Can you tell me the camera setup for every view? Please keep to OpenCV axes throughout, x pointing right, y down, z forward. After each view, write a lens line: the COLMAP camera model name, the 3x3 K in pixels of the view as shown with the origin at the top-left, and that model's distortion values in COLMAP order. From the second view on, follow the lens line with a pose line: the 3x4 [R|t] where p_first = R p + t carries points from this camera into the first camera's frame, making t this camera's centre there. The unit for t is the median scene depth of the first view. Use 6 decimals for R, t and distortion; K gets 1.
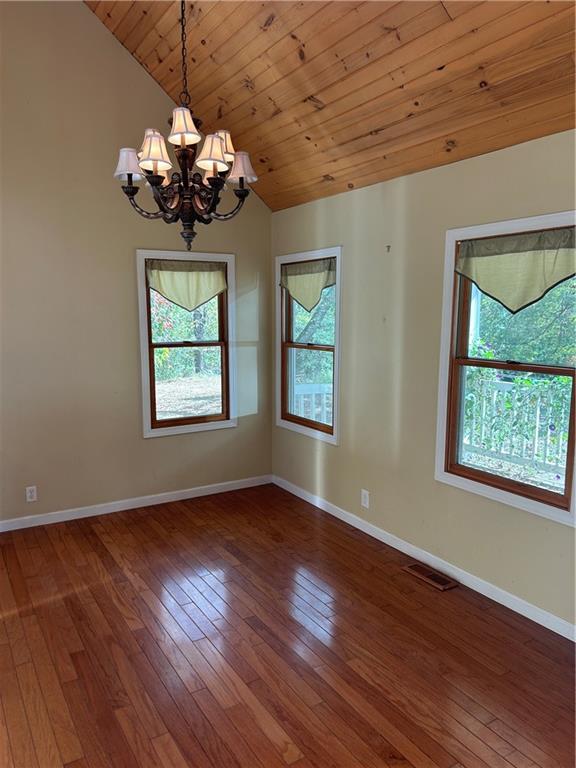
lens RADIAL K [[586.8, 0, 288.5], [0, 586.8, 387.6], [0, 0, 1]] dist [0.091407, -0.140563]
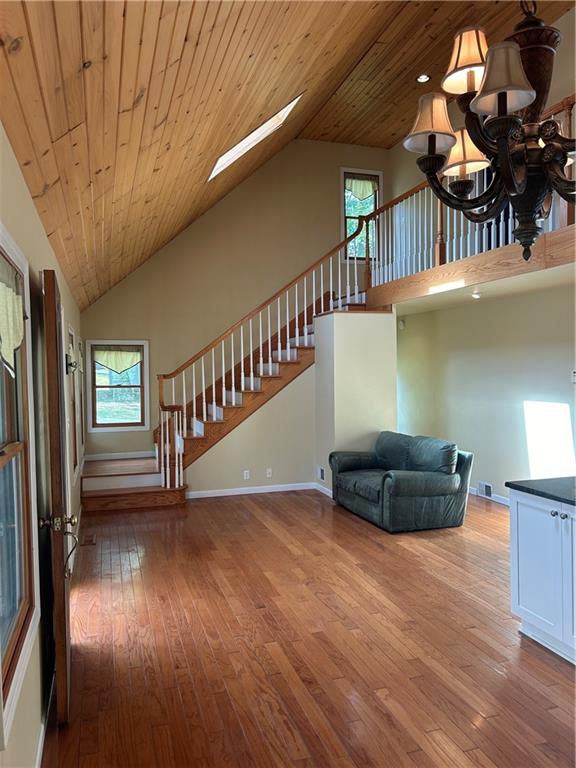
lens RADIAL K [[586.8, 0, 288.5], [0, 586.8, 387.6], [0, 0, 1]] dist [0.091407, -0.140563]
pose [[-0.972650, 0.008309, 0.232128, -0.051132], [0.047183, 0.985592, 0.162424, -0.141641], [-0.227433, 0.168934, -0.959028, 1.075769]]
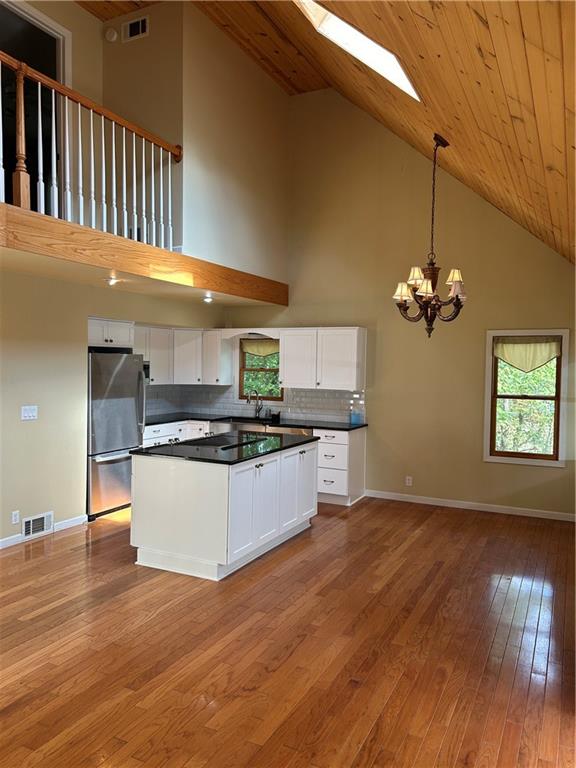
lens RADIAL K [[575.5, 0, 266.7], [0, 575.5, 383.8], [0, 0, 1]] dist [0.050954, -0.131181]
pose [[0.515488, 0.037017, -0.856097, 0.705258], [-0.127757, 0.991220, -0.034068, 0.016286], [0.847319, 0.126934, 0.515692, -0.186367]]
